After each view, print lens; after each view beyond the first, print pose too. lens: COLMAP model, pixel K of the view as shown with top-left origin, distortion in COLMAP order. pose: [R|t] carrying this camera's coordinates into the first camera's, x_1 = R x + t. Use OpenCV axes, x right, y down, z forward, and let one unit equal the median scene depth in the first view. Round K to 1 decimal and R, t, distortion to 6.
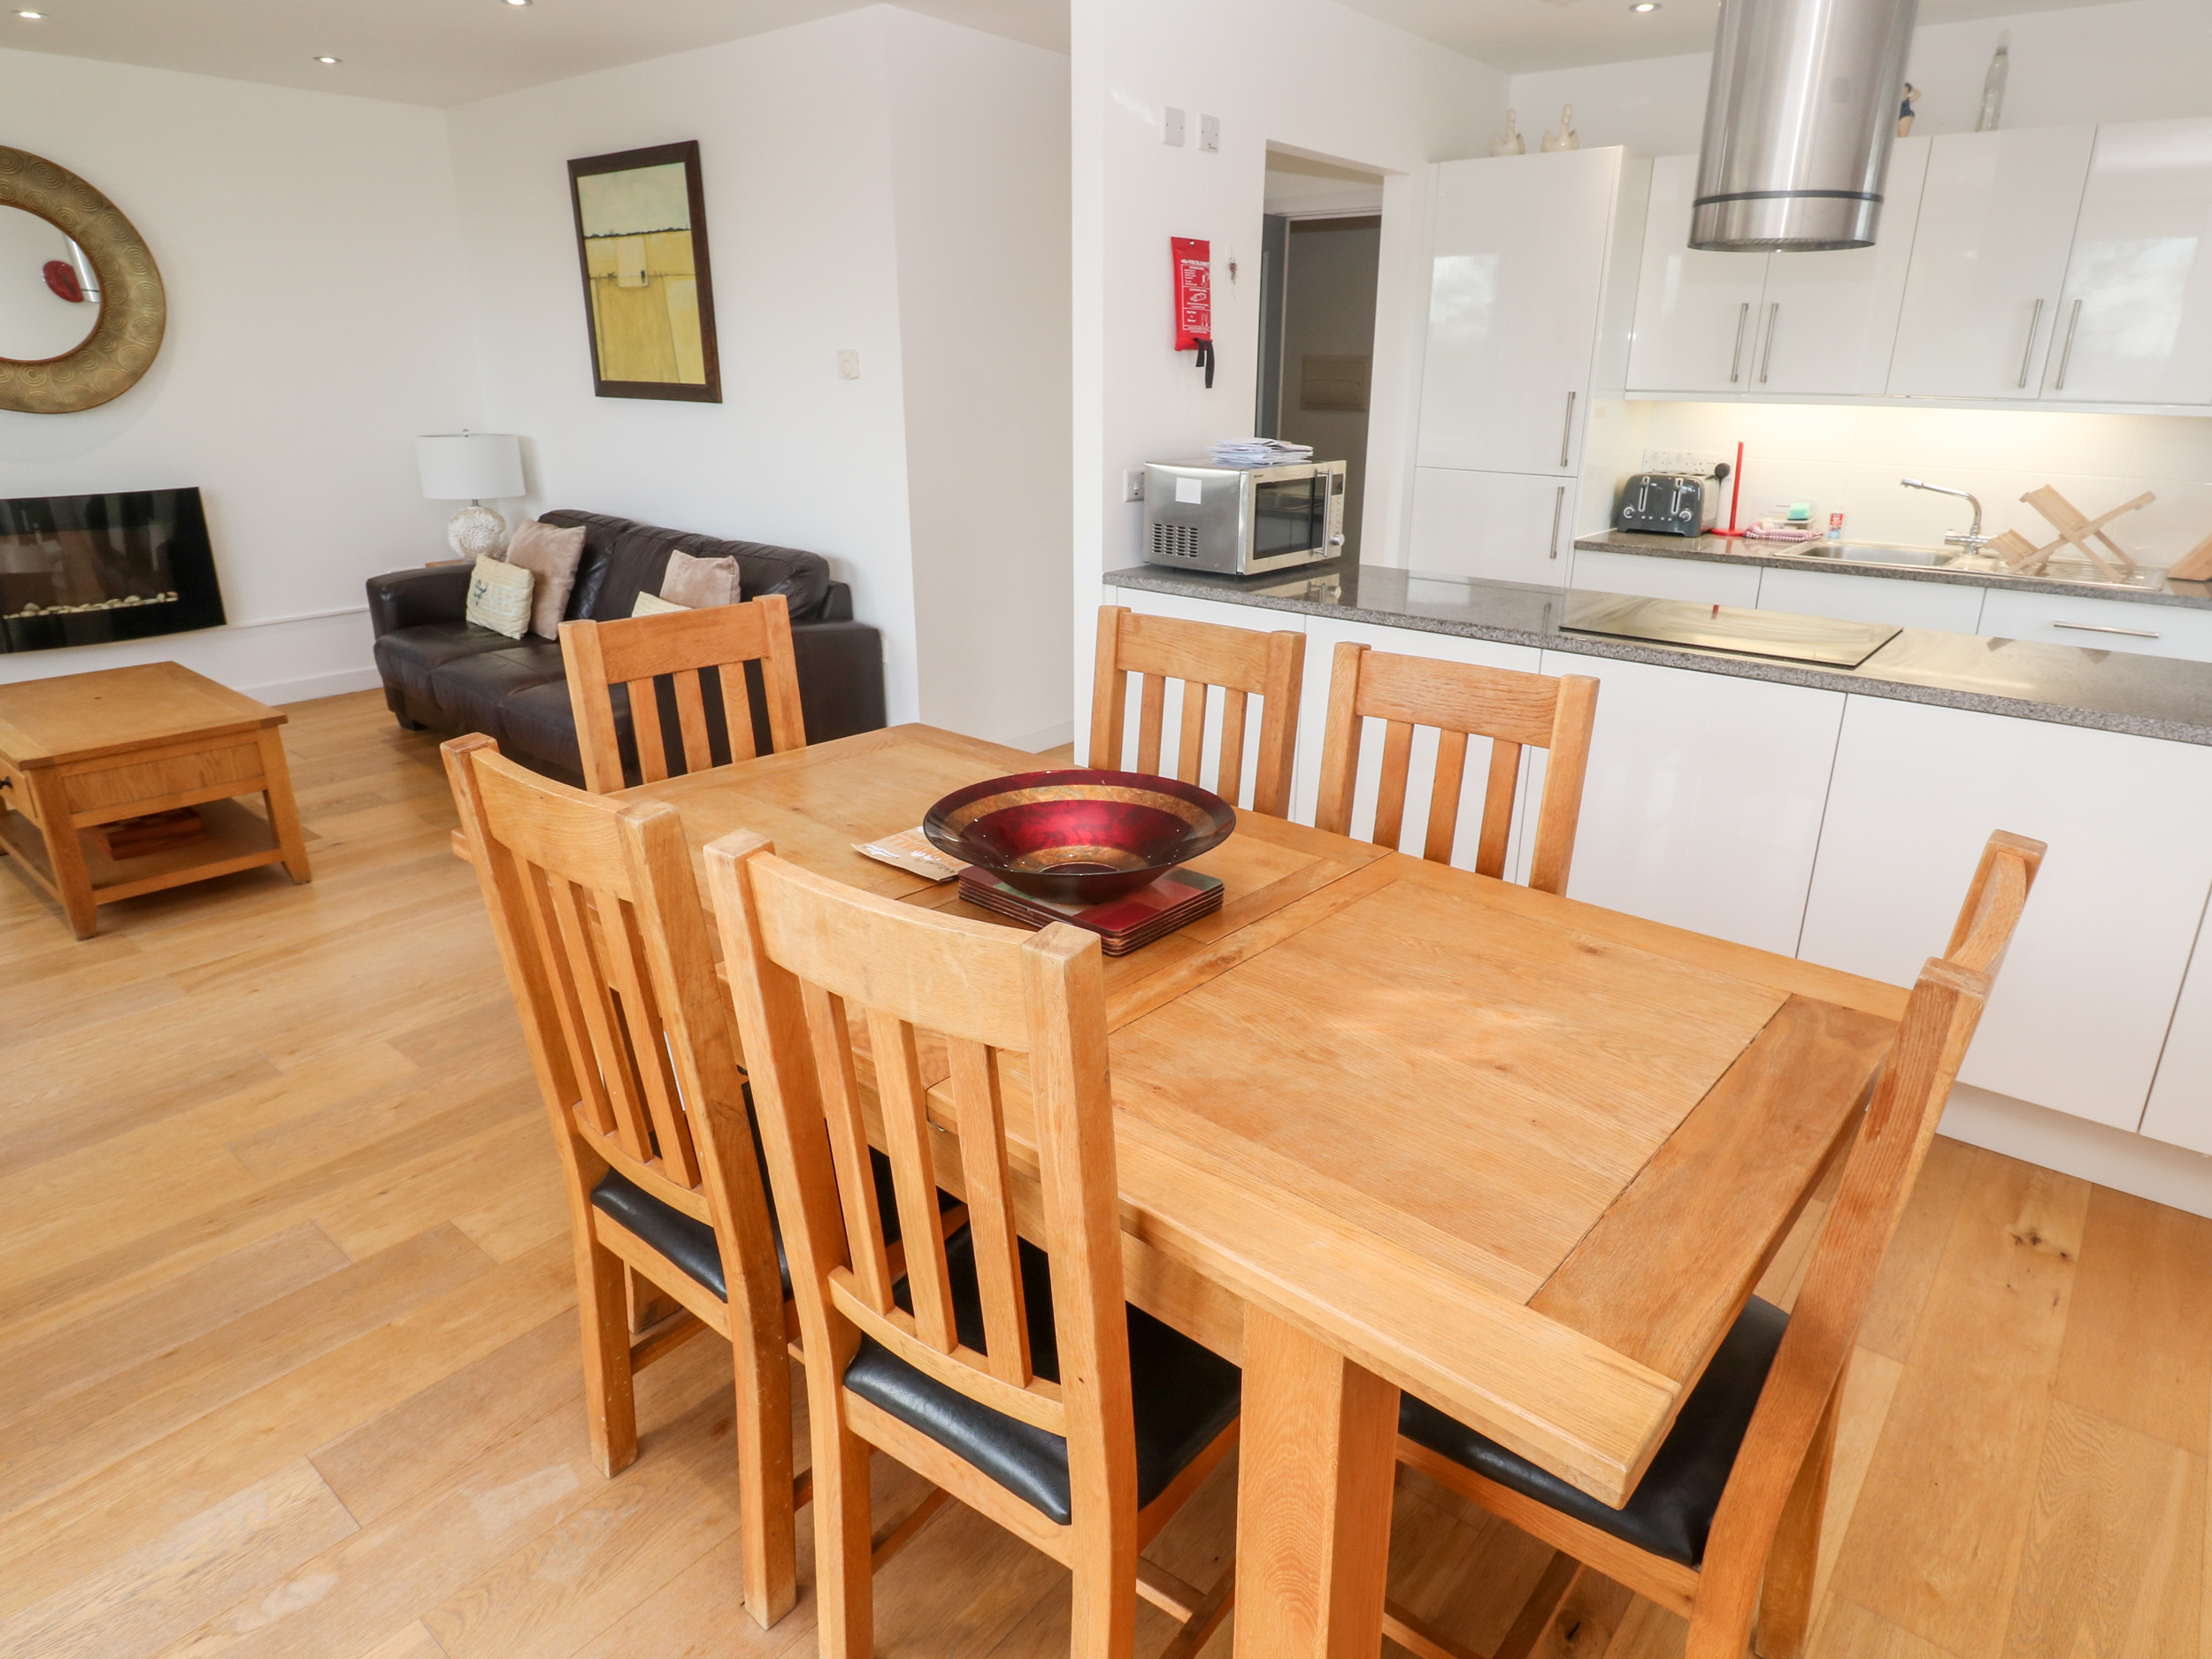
lens RADIAL K [[1260.4, 0, 1115.3], [0, 1260.4, 837.7], [0, 0, 1]] dist [-0.001410, -0.002066]
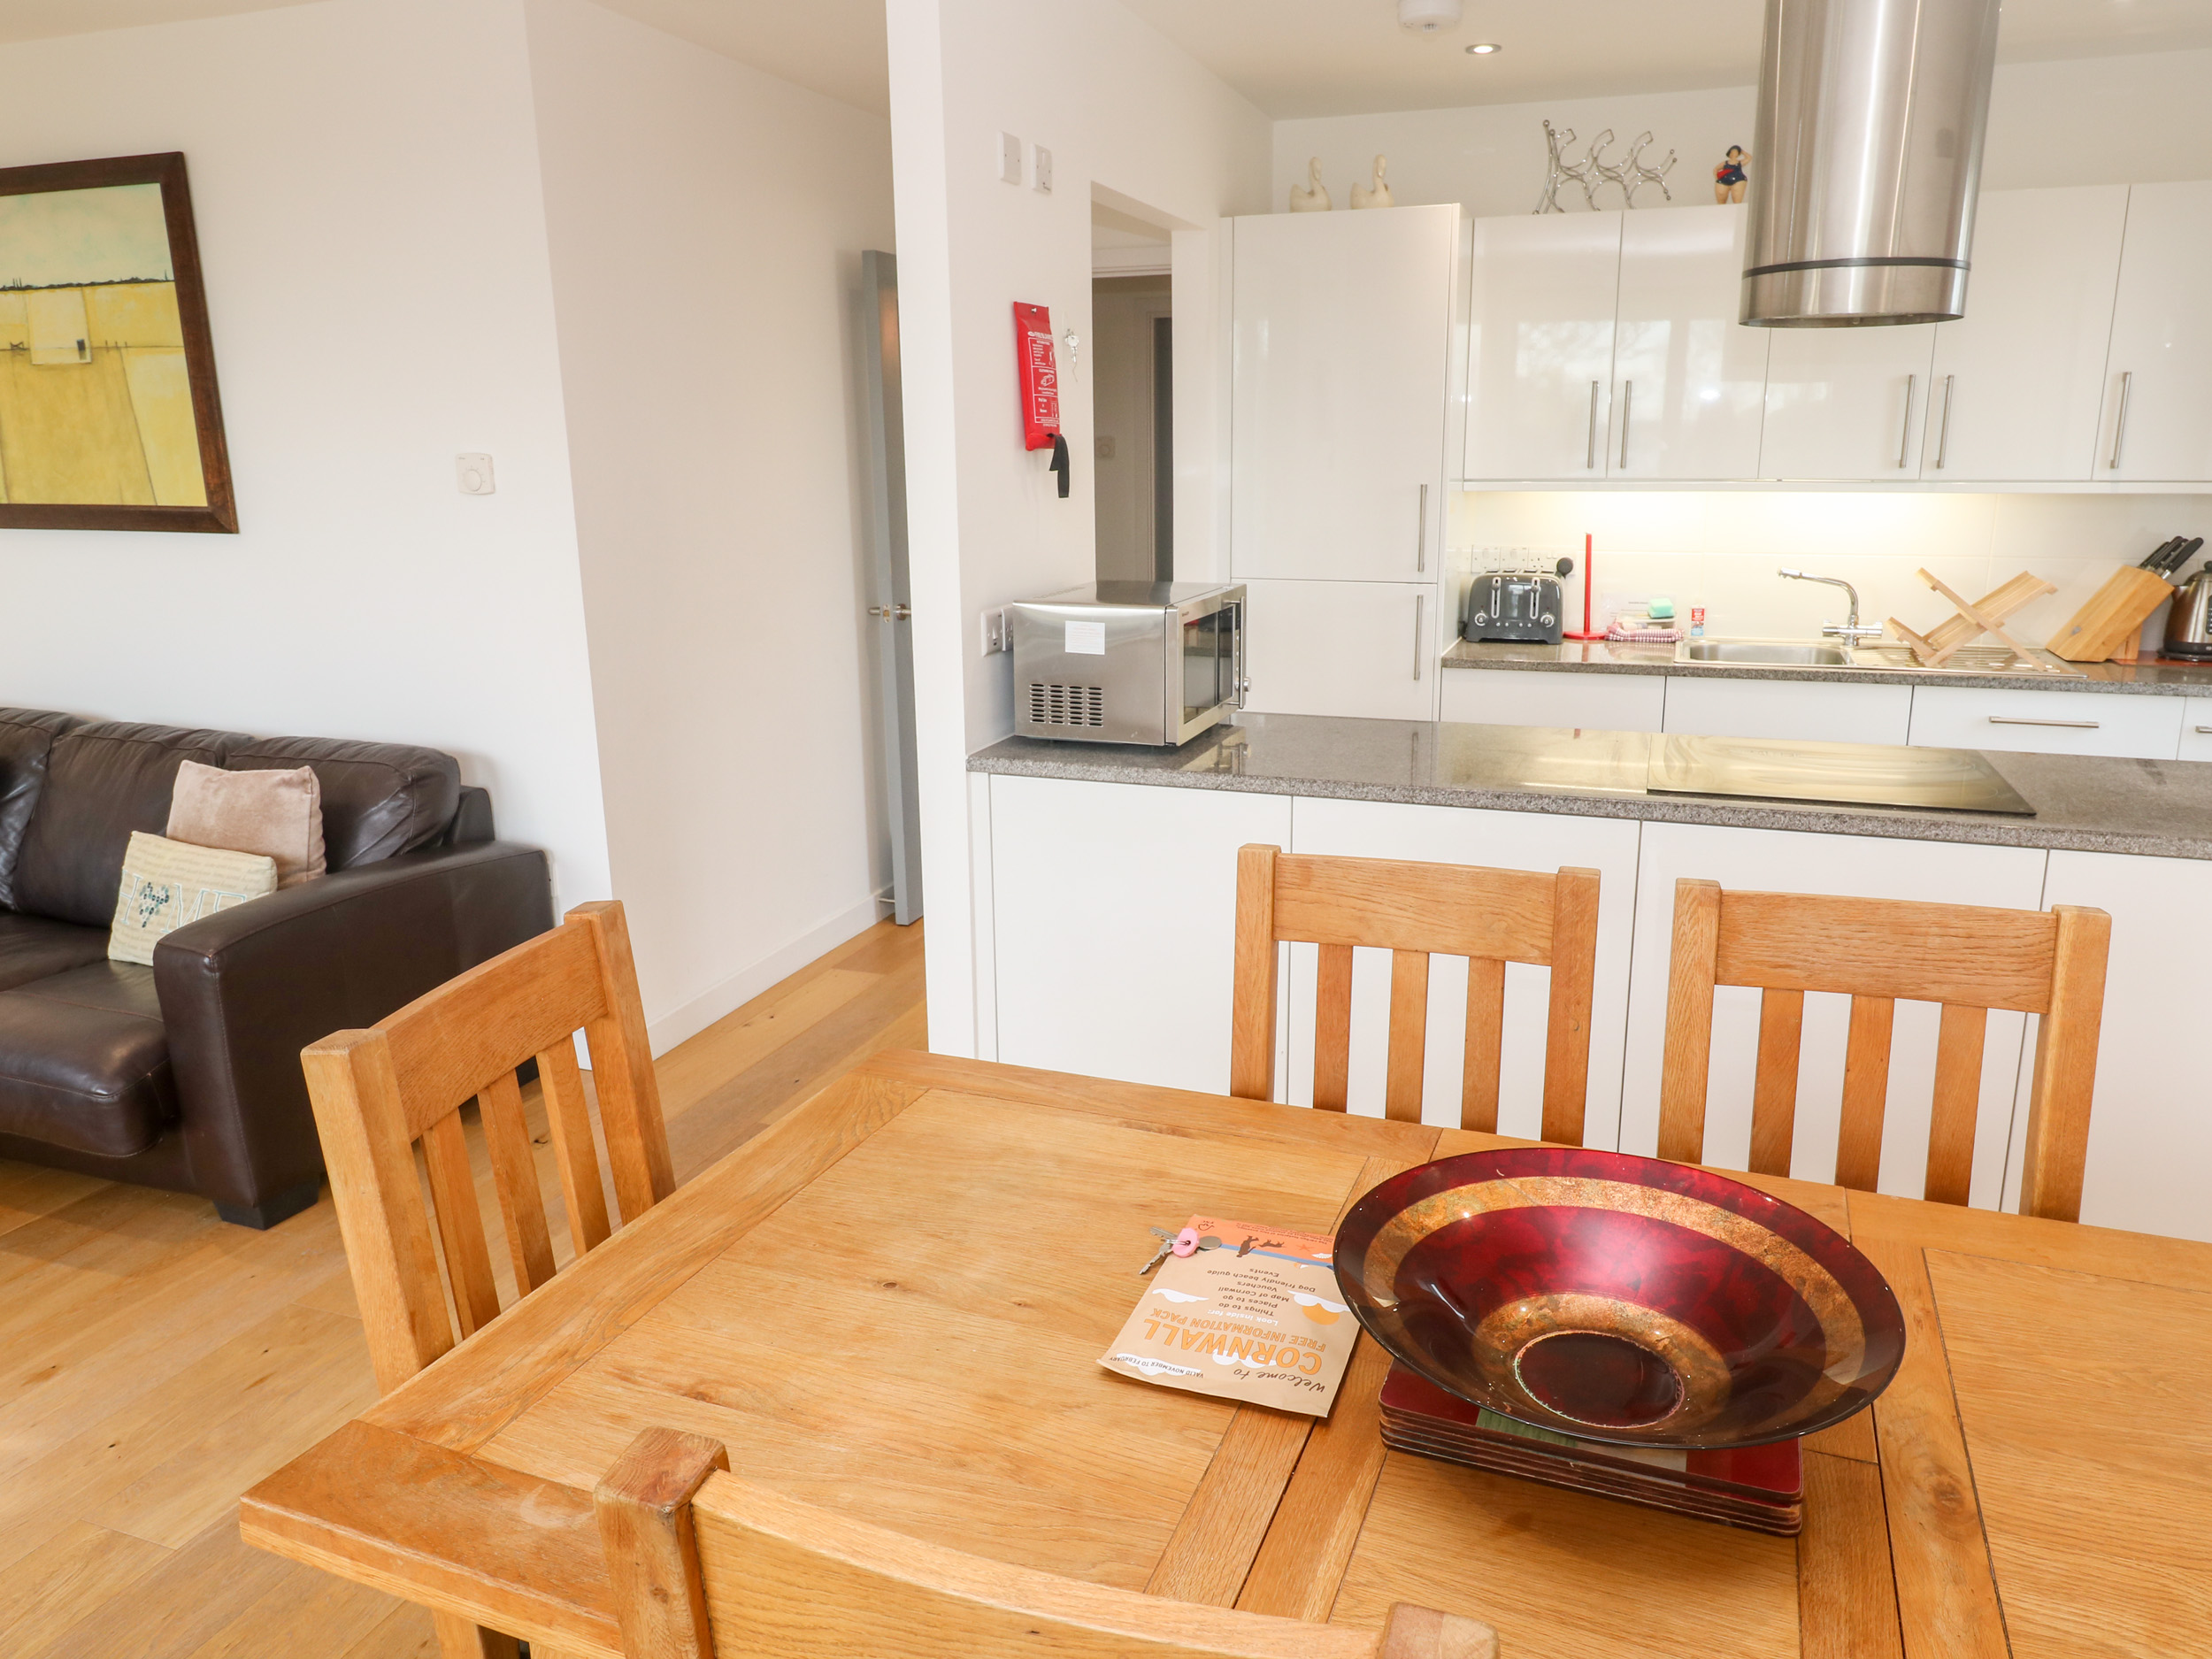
lens RADIAL K [[1512.8, 0, 1119.8], [0, 1512.8, 824.0], [0, 0, 1]] dist [0.001294, -0.002402]
pose [[0.942389, -0.099487, 0.319382, -0.168606], [0.134325, 0.986940, -0.088918, -0.072012], [-0.306365, 0.126696, 0.943445, 0.151055]]
